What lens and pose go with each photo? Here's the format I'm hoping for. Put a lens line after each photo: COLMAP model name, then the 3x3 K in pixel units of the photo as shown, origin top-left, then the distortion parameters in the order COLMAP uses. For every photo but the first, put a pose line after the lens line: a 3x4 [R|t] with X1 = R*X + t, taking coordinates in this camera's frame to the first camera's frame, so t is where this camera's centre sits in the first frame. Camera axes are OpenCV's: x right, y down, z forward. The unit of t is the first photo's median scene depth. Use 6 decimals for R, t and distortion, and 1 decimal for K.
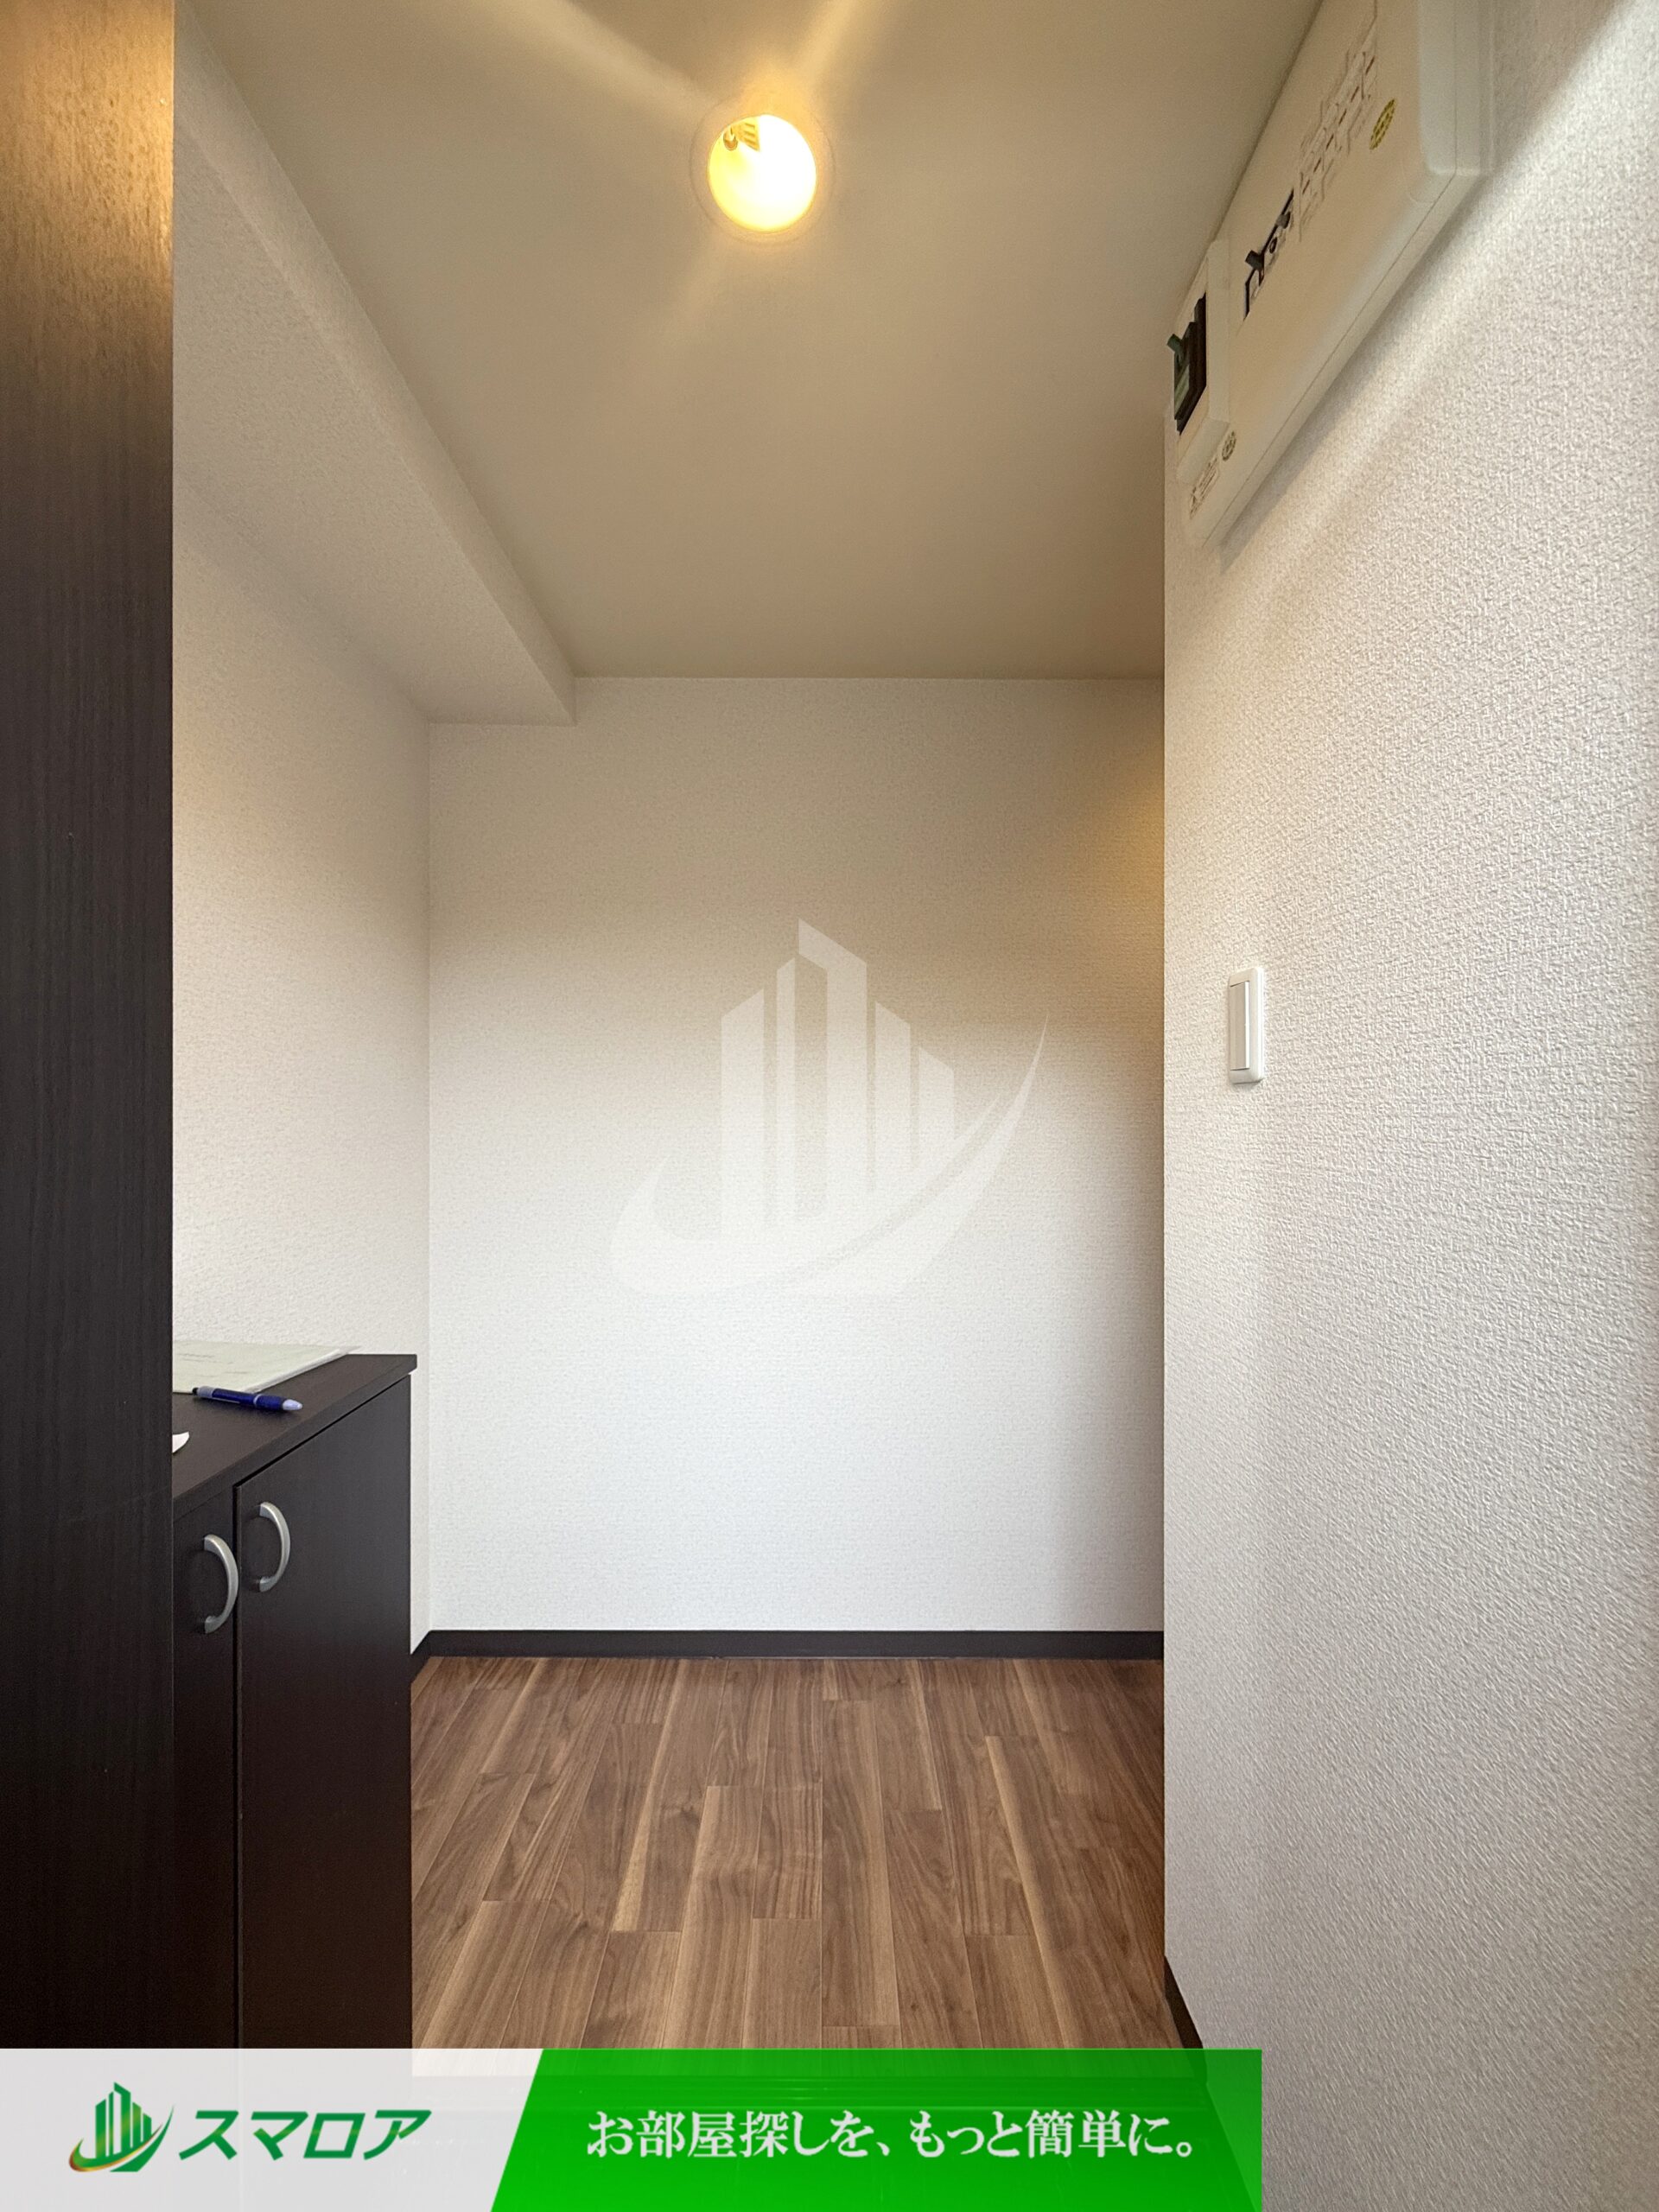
lens RADIAL K [[888.9, 0, 829.5], [0, 888.9, 1106.0], [0, 0, 1]] dist [-0.001157, 0.000566]
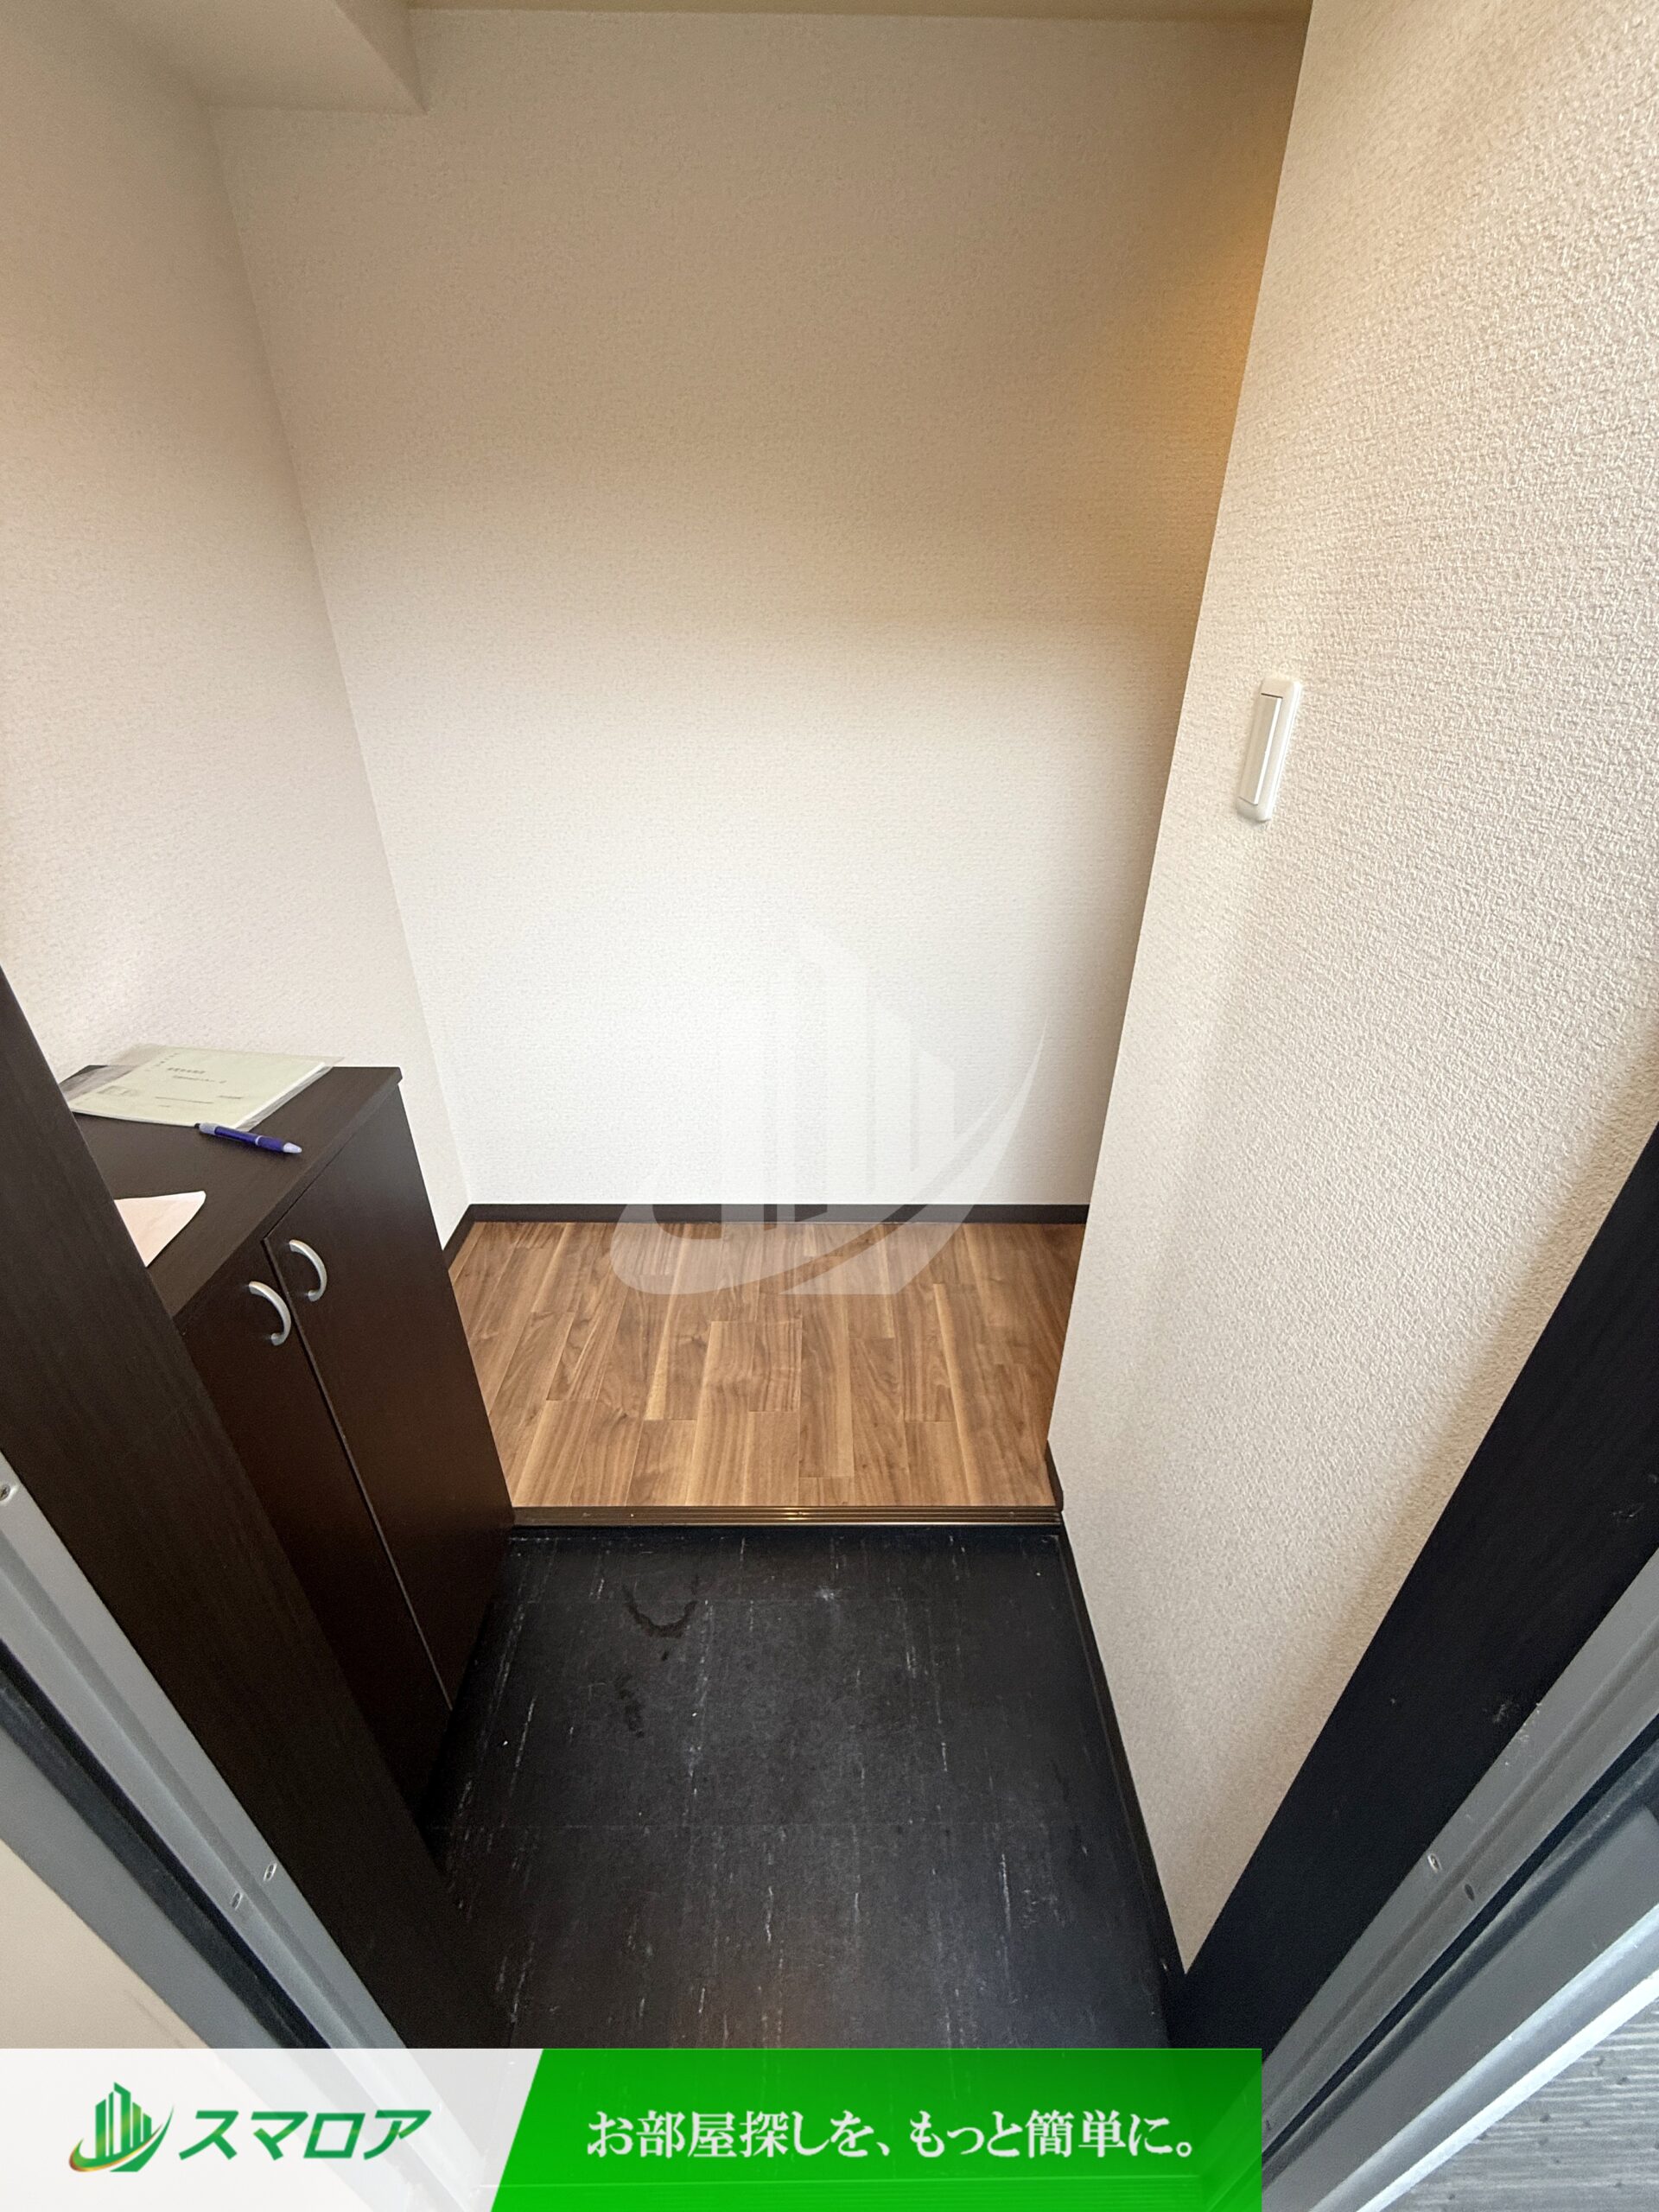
lens RADIAL K [[888.9, 0, 829.5], [0, 888.9, 1106.0], [0, 0, 1]] dist [-0.001157, 0.000566]
pose [[0.999967, 0.001309, 0.007966, 0.023975], [-0.005079, 0.869021, 0.494750, -0.150723], [-0.006275, -0.494774, 0.868999, 0.051636]]
